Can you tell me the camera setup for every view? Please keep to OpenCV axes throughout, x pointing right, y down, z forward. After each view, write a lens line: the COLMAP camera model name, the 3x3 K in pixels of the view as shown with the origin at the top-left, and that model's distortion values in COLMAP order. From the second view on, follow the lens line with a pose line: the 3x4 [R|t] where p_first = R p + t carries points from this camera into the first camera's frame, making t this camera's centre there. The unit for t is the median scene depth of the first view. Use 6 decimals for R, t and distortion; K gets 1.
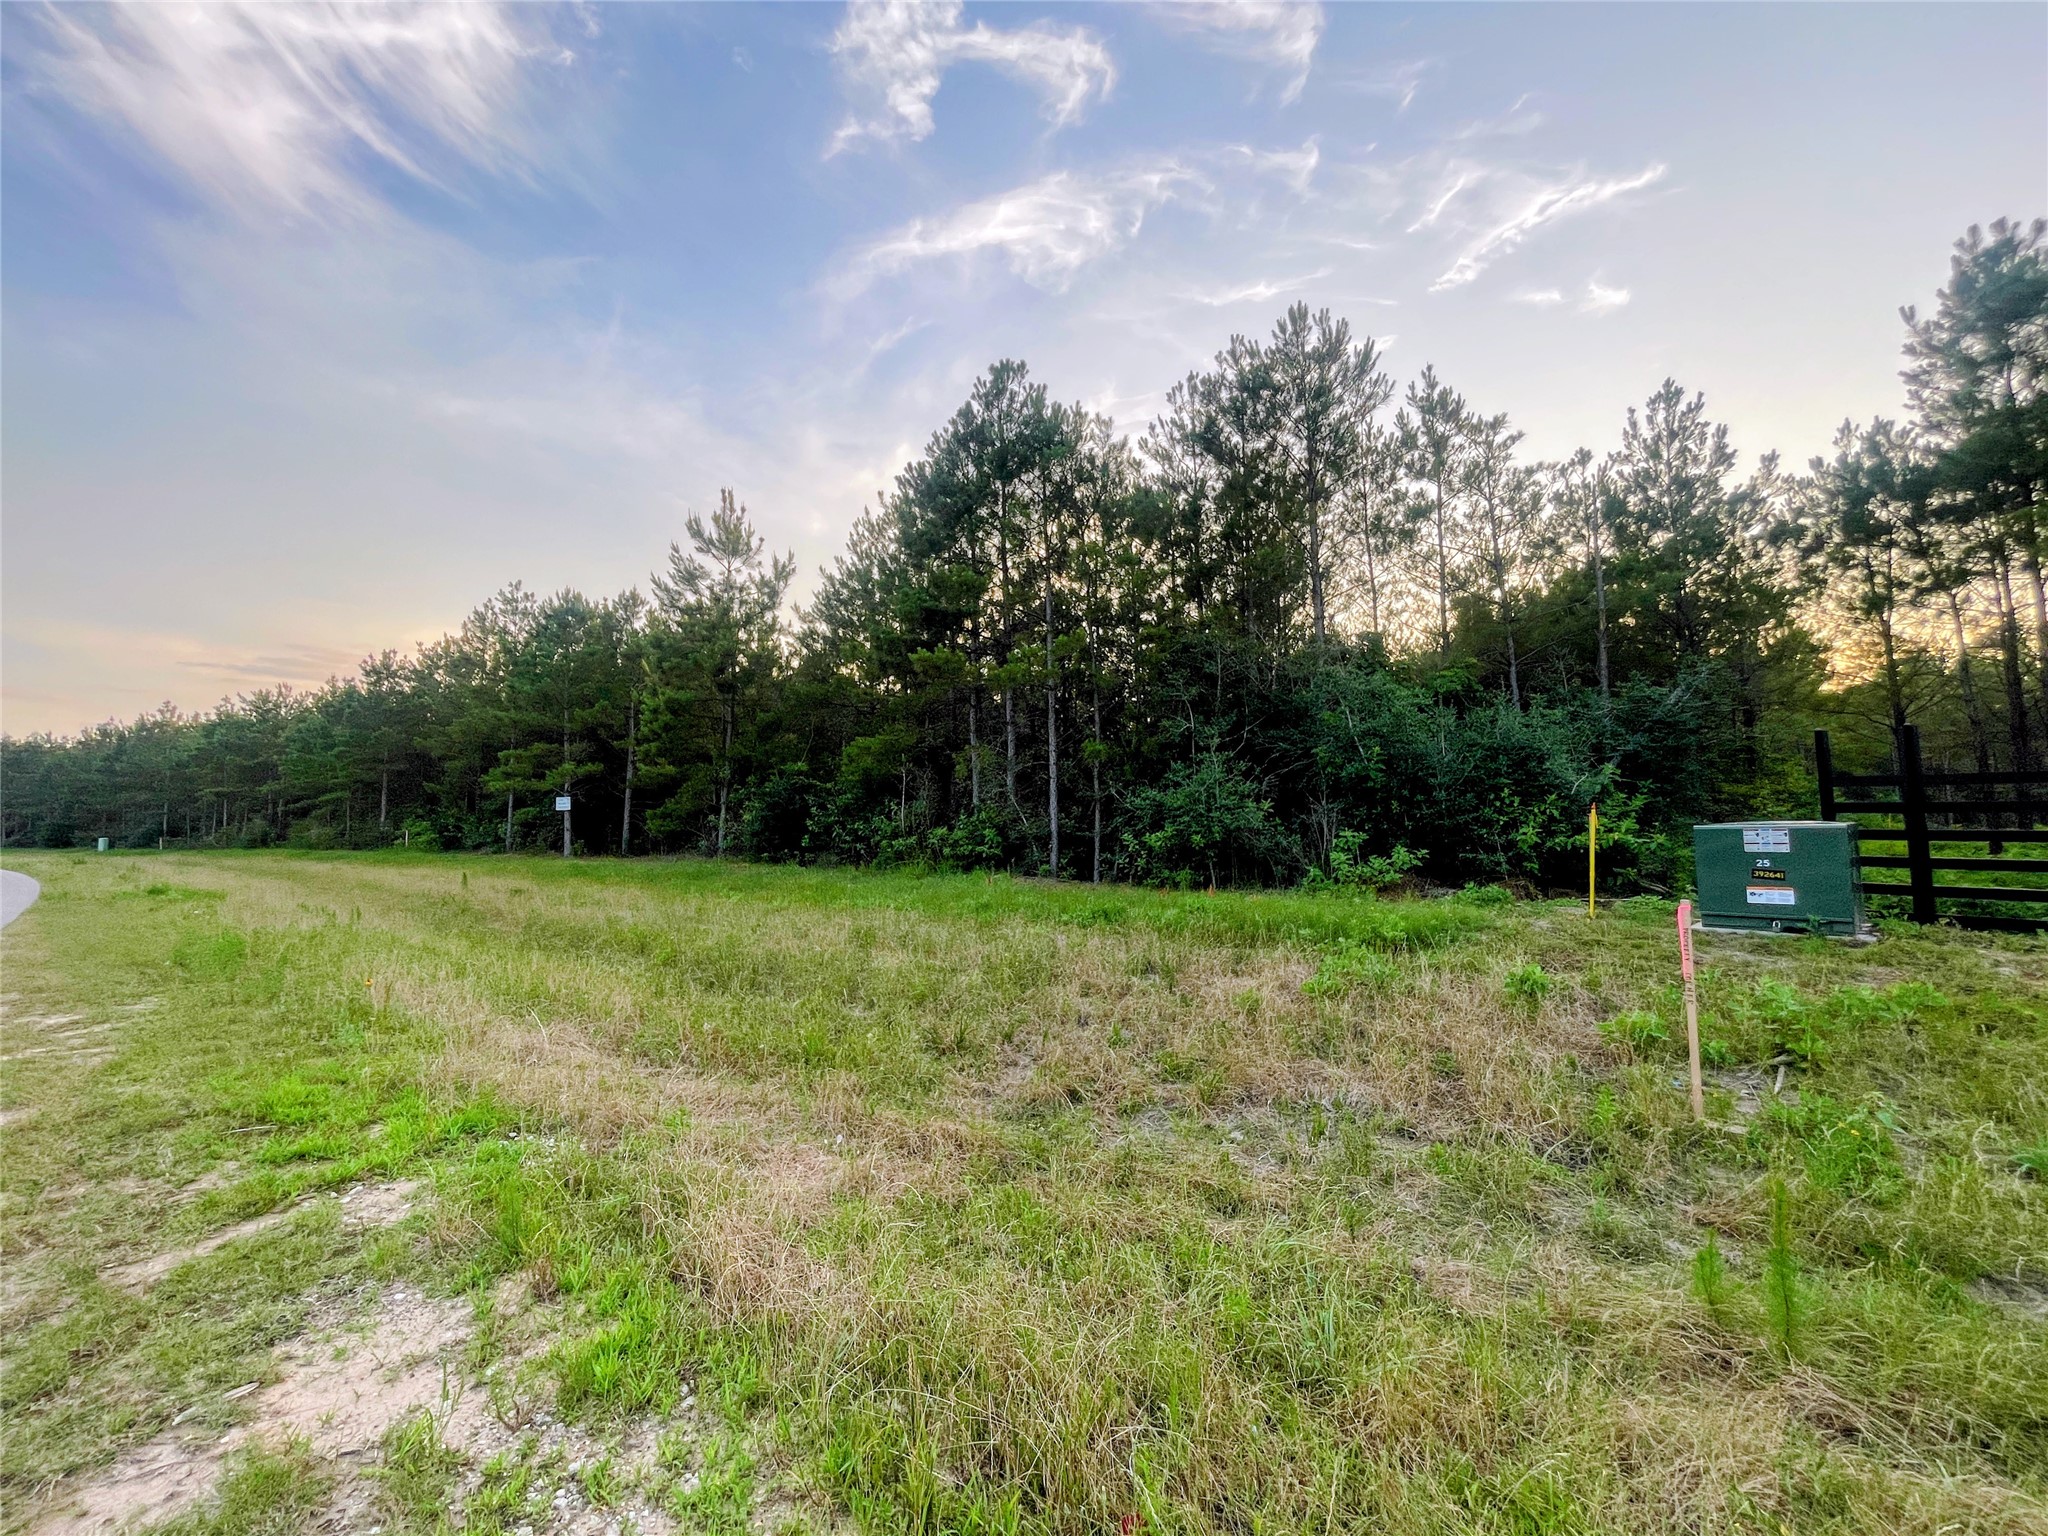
lens RADIAL K [[826.0, 0, 1023.2], [0, 826.0, 789.7], [0, 0, 1]] dist [0.000688, 0.000232]
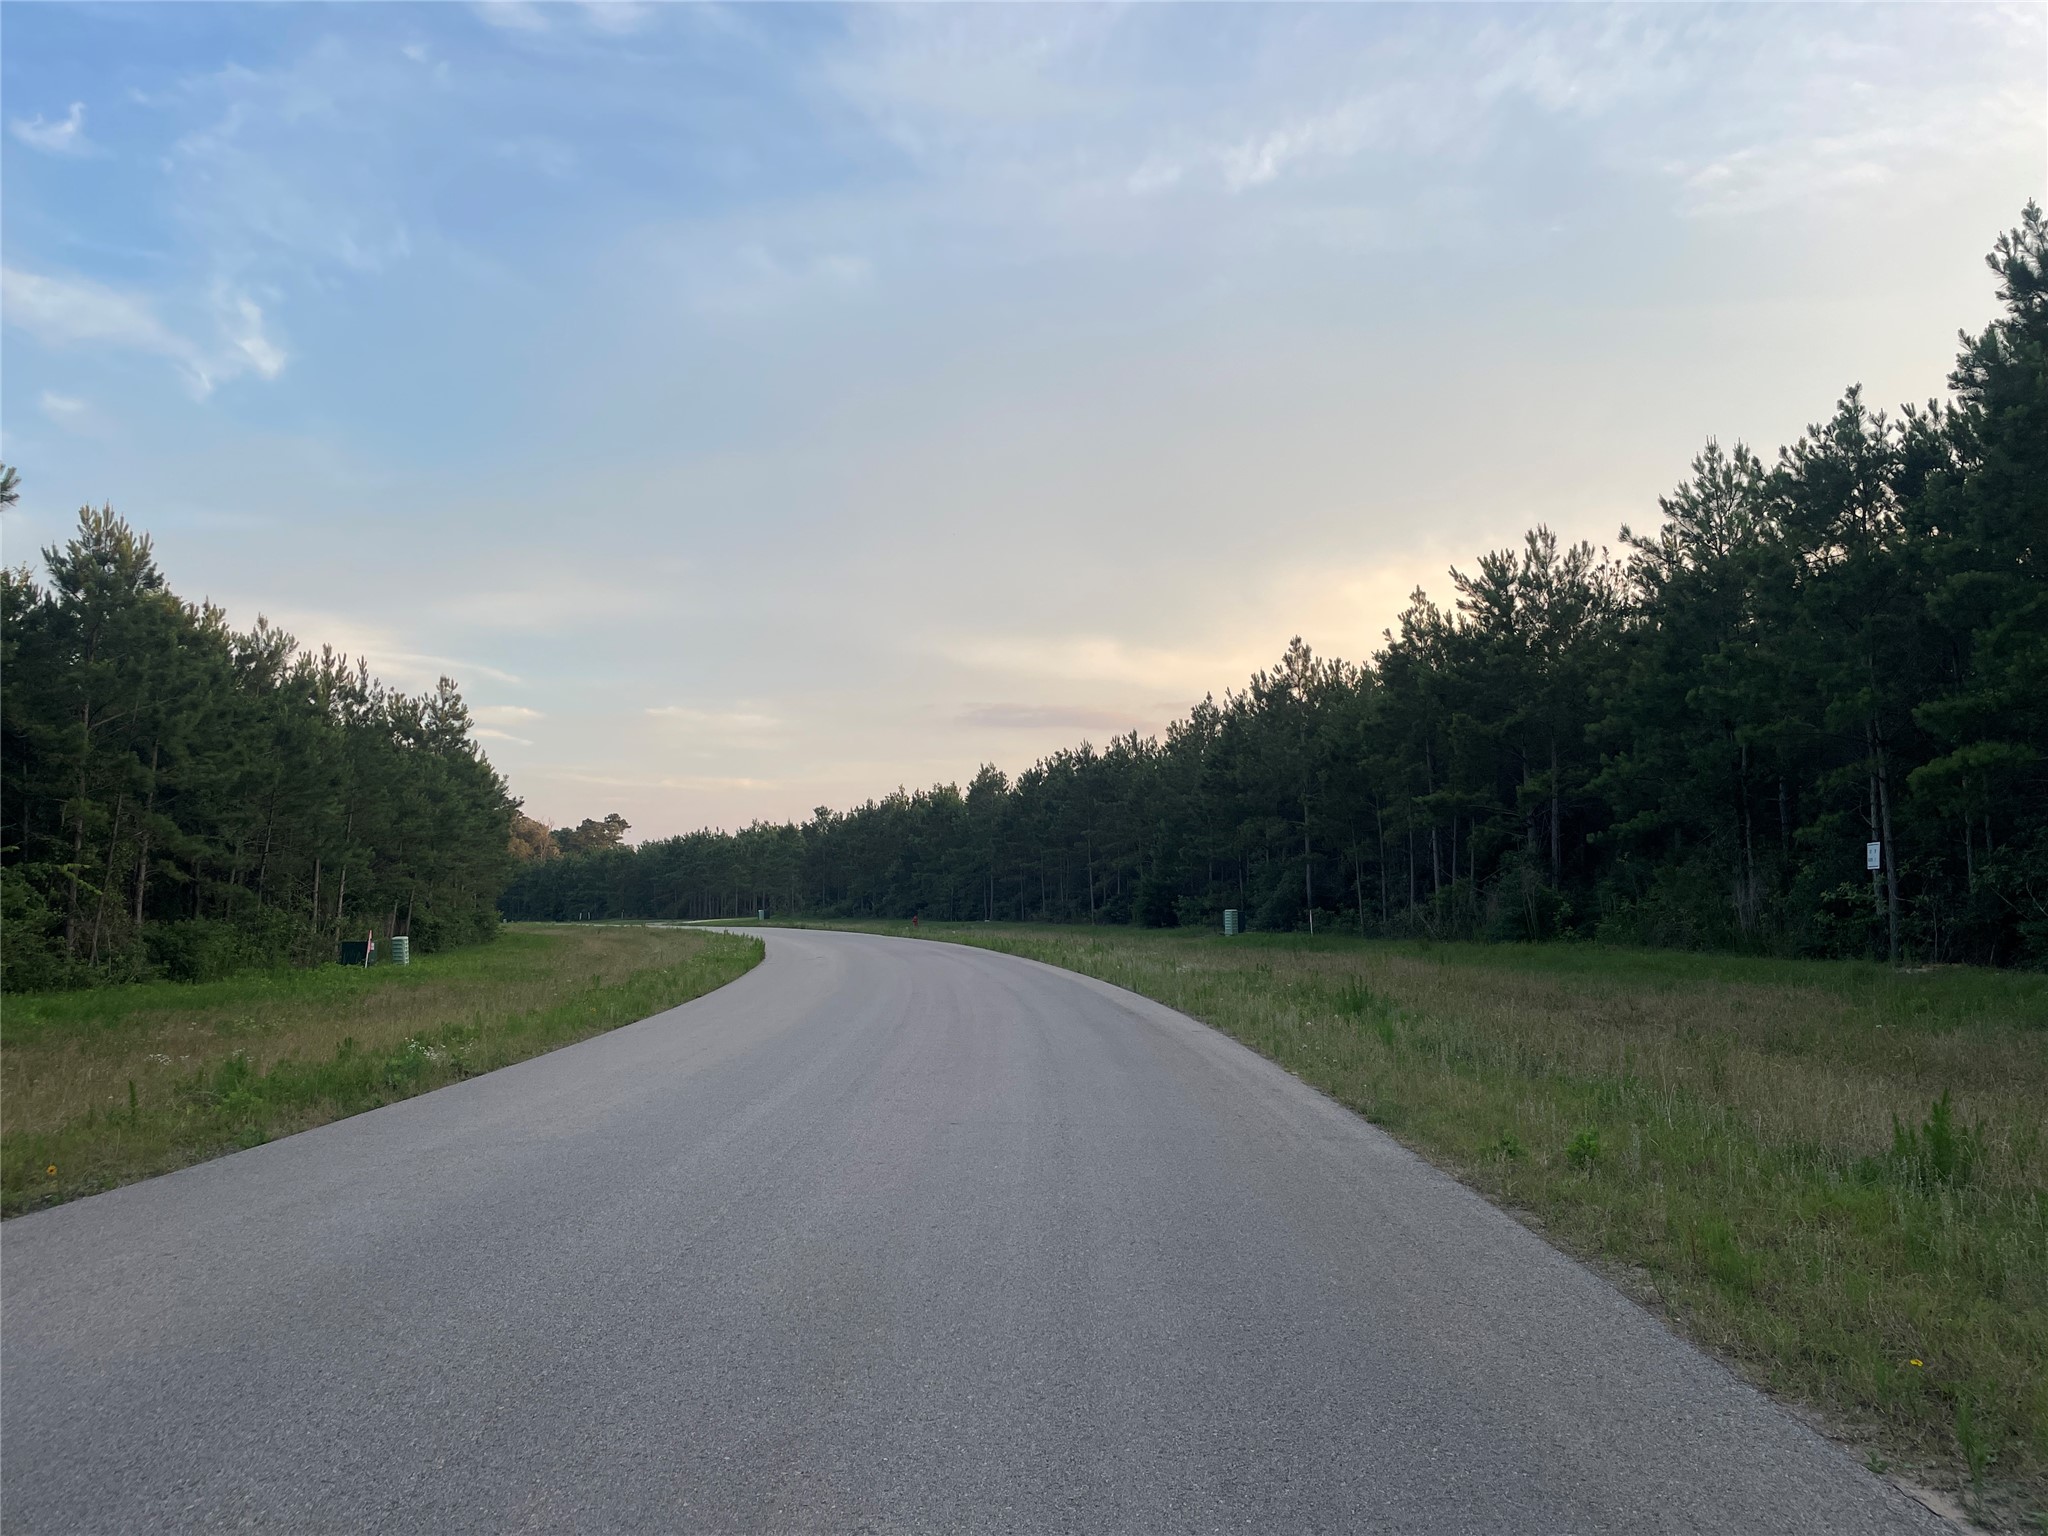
lens RADIAL K [[1544.5, 0, 1022.8], [0, 1544.5, 768.0], [0, 0, 1]] dist [0.067554, -0.058040]
pose [[0.605556, -0.063314, -0.793280, -0.448433], [0.033050, 0.997971, -0.054422, 0.019878], [0.795116, 0.006738, 0.606420, 0.338929]]
